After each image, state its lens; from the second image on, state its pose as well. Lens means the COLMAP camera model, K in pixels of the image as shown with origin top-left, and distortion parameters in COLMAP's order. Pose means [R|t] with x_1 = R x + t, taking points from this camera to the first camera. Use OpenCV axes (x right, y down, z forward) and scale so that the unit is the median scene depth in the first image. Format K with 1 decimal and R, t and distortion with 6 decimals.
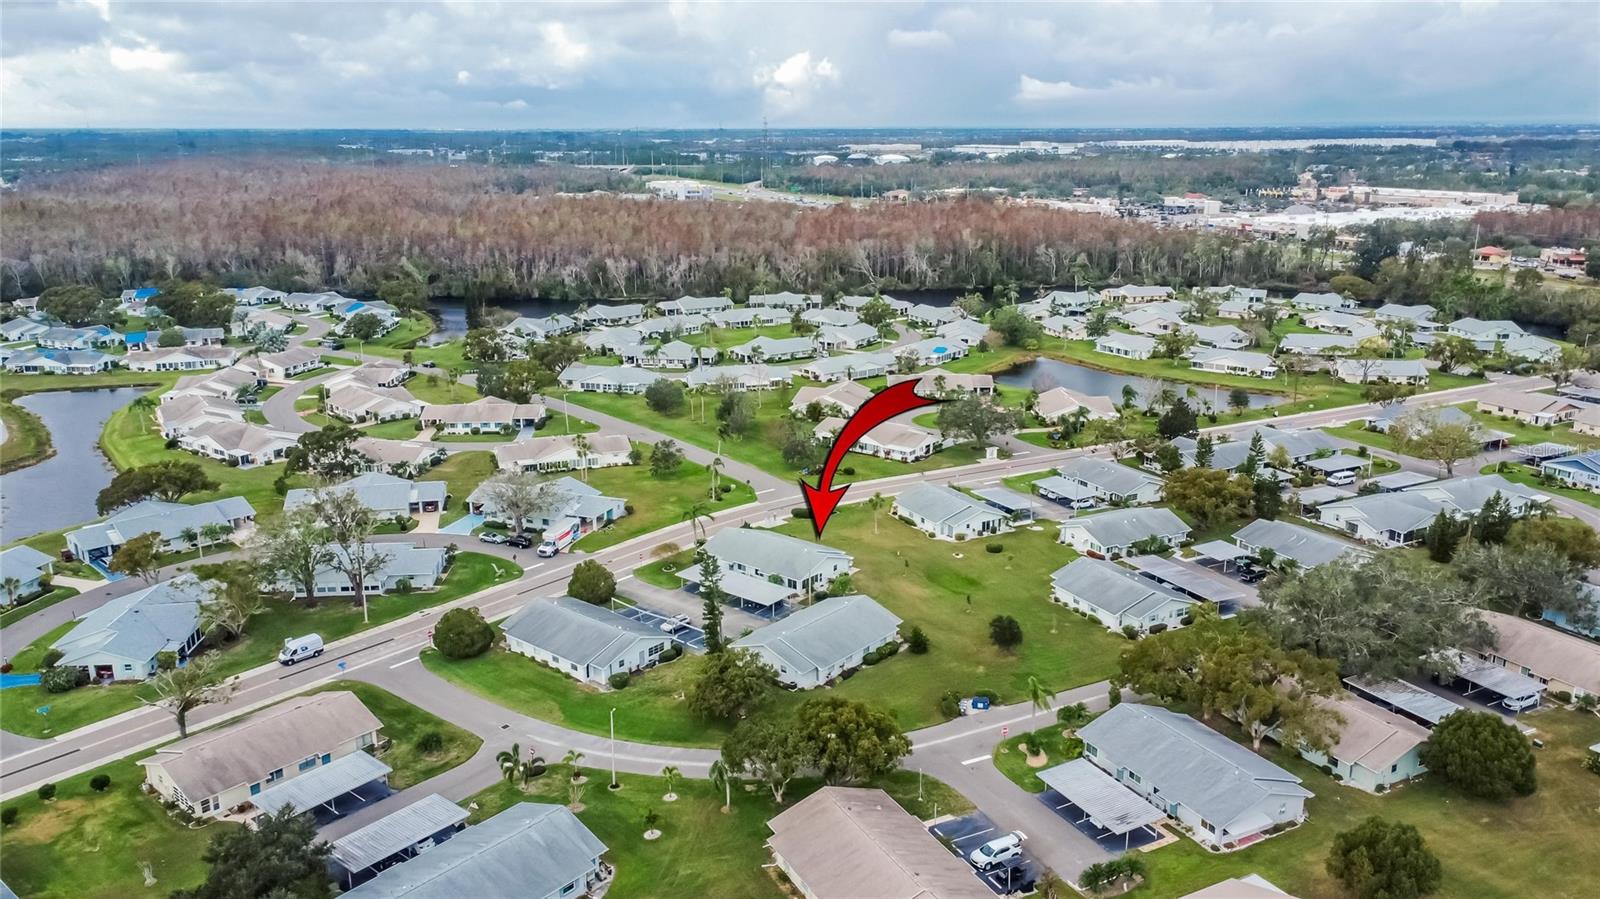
lens RADIAL K [[1209.8, 0, 824.4], [0, 1209.8, 441.1], [0, 0, 1]] dist [0.007354, 0.006526]
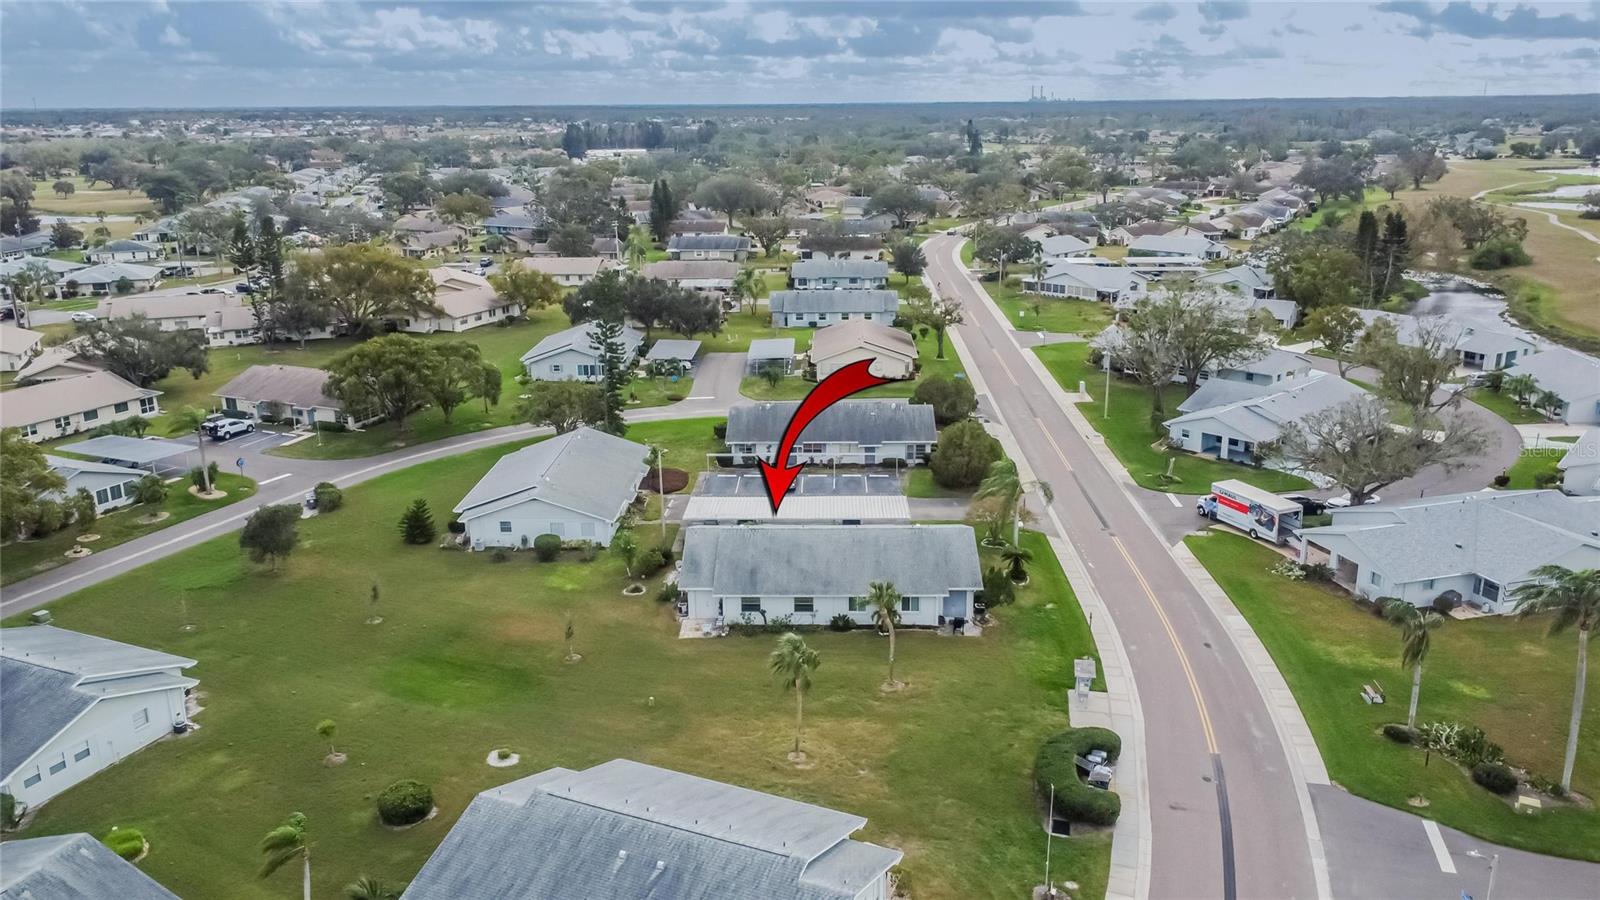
lens RADIAL K [[1183.5, 0, 809.9], [0, 1183.5, 452.5], [0, 0, 1]] dist [0.010496, 0.003014]
pose [[-0.792820, 0.176663, -0.583290, 0.168531], [-0.146227, 0.873971, 0.463457, -0.114732], [0.591654, 0.452731, -0.667069, 0.939480]]
